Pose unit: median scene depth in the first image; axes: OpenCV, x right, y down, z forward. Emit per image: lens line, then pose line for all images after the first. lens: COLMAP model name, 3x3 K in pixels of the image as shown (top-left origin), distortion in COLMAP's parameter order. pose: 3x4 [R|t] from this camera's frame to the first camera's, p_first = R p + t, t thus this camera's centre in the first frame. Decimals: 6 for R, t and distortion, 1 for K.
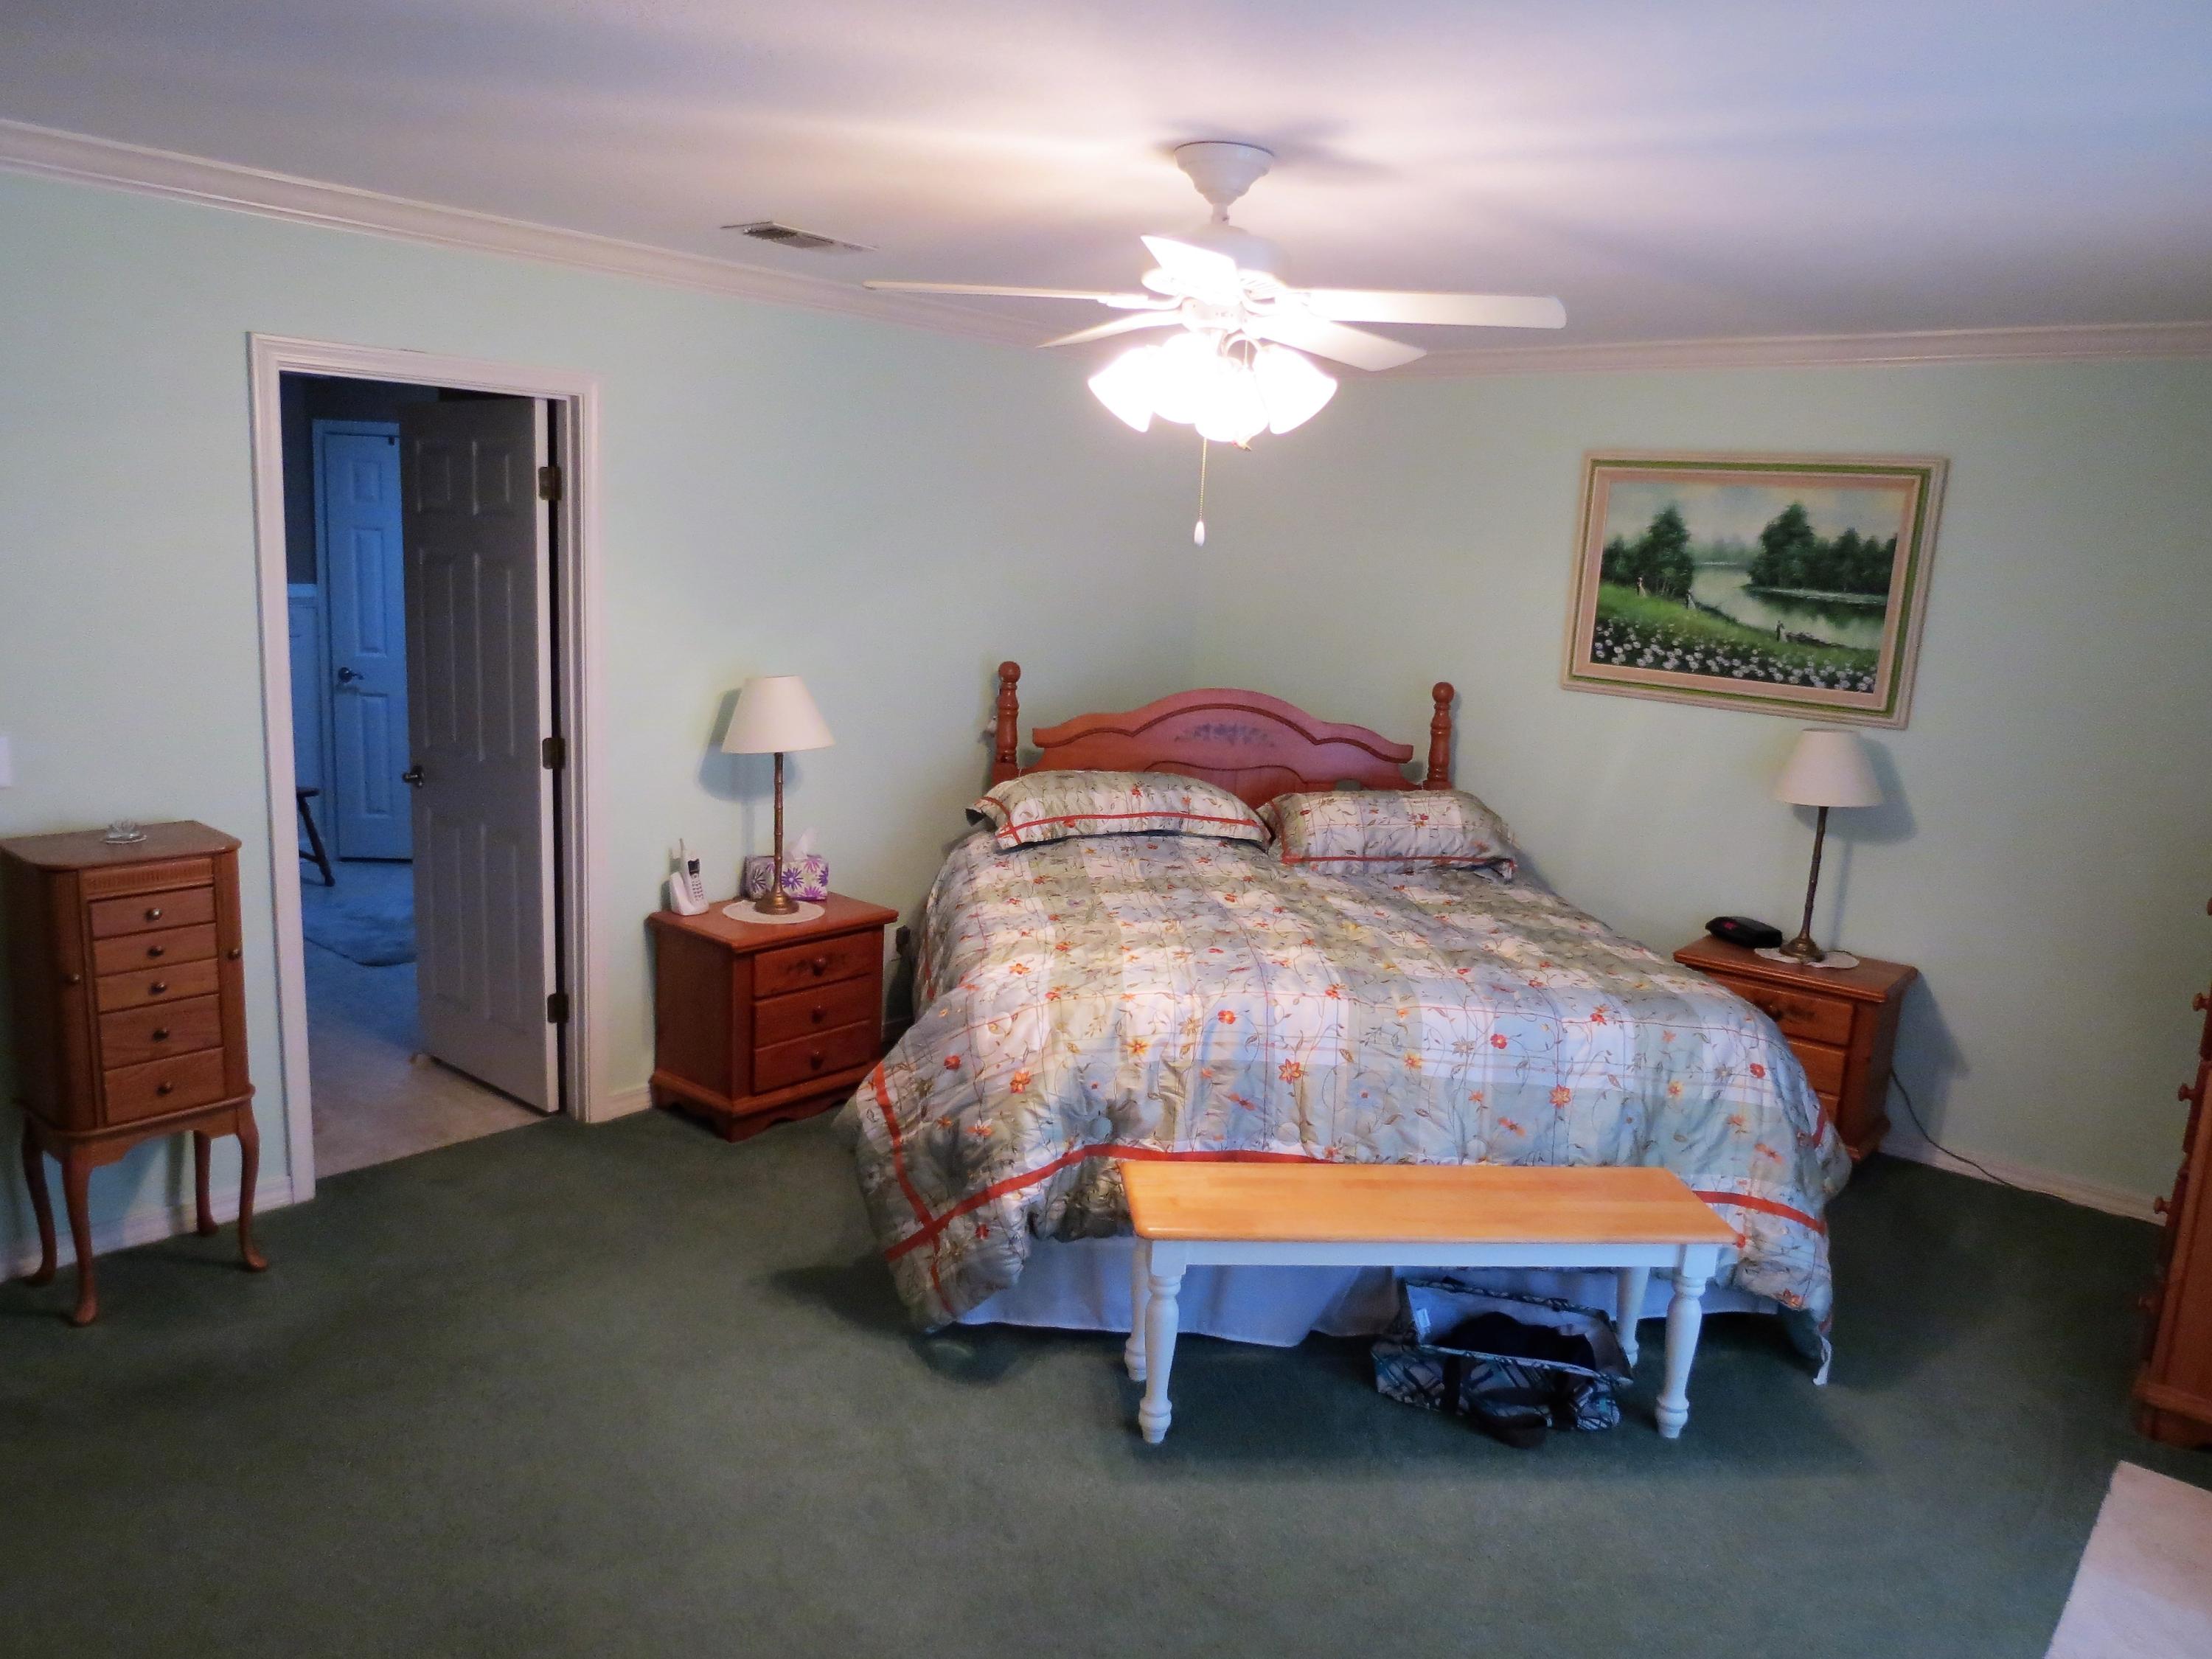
lens RADIAL K [[1565.1, 0, 1113.1], [0, 1565.1, 839.4], [0, 0, 1]] dist [-0.039576, 0.020853]
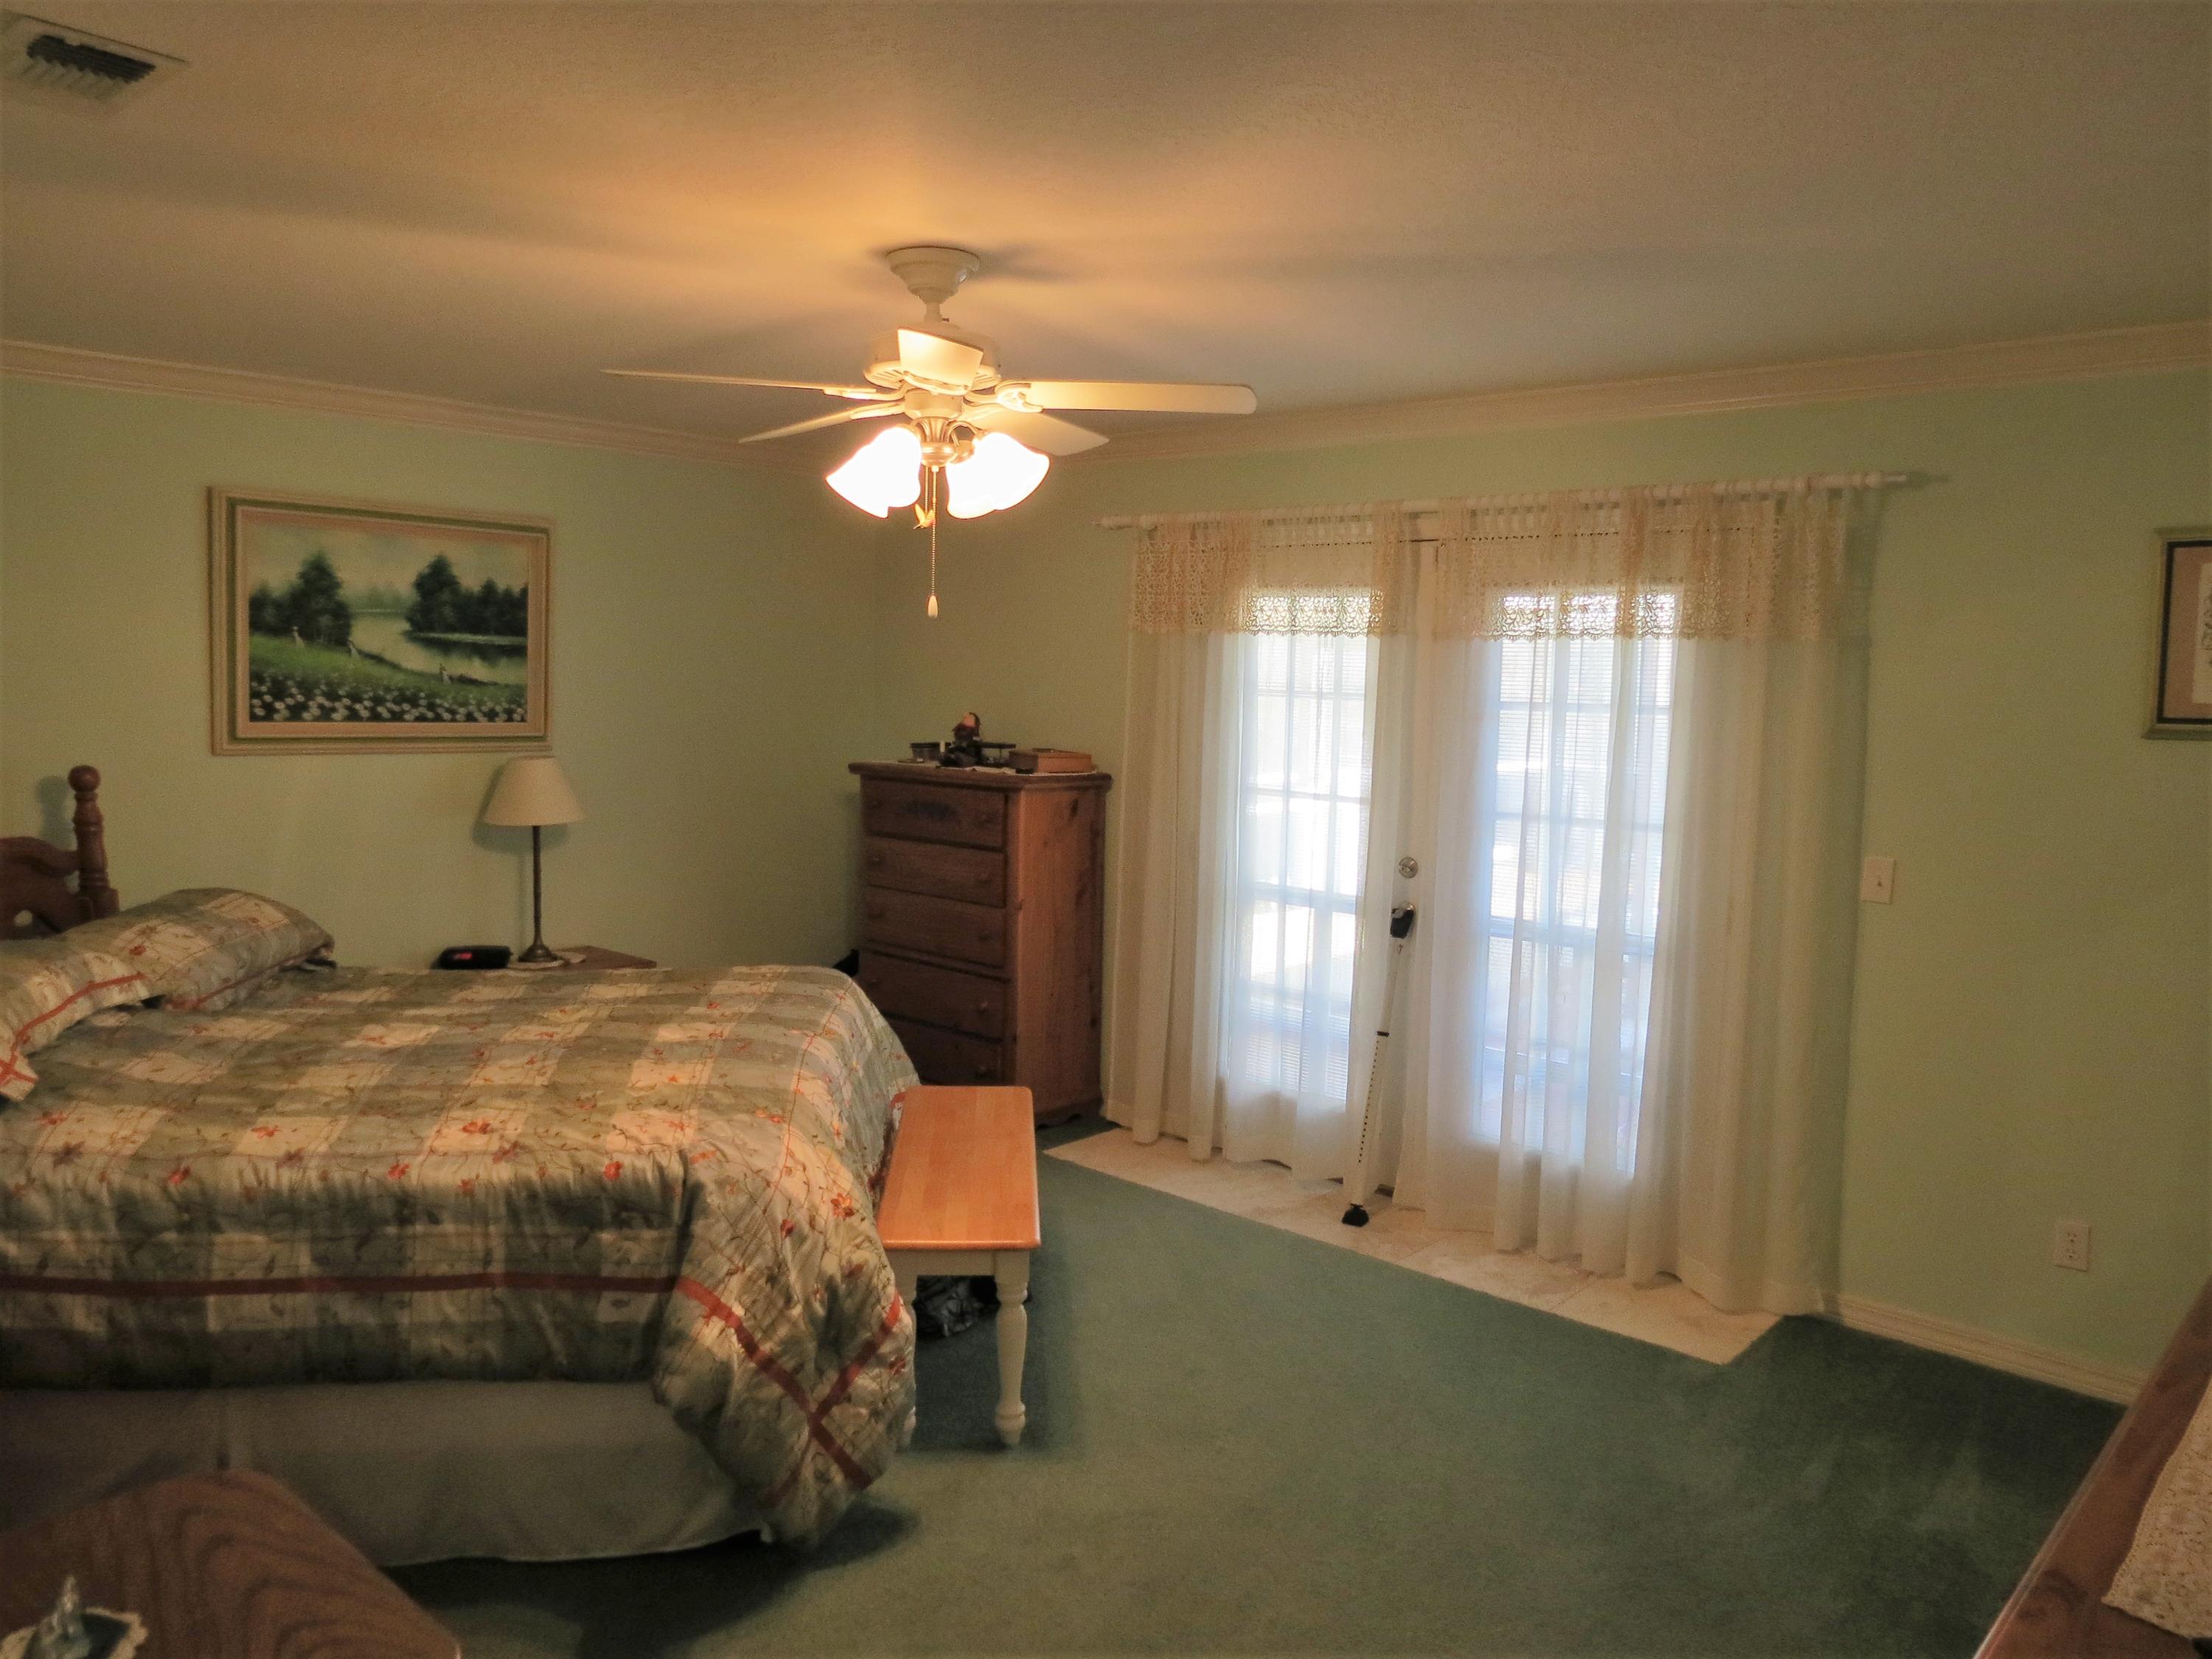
lens RADIAL K [[1565.1, 0, 1109.1], [0, 1565.1, 822.2], [0, 0, 1]] dist [-0.039576, 0.020853]
pose [[0.056757, -0.155057, 0.986274, -0.593679], [0.159263, 0.976622, 0.144375, -0.113426], [-0.985603, 0.148883, 0.080125, 0.473024]]
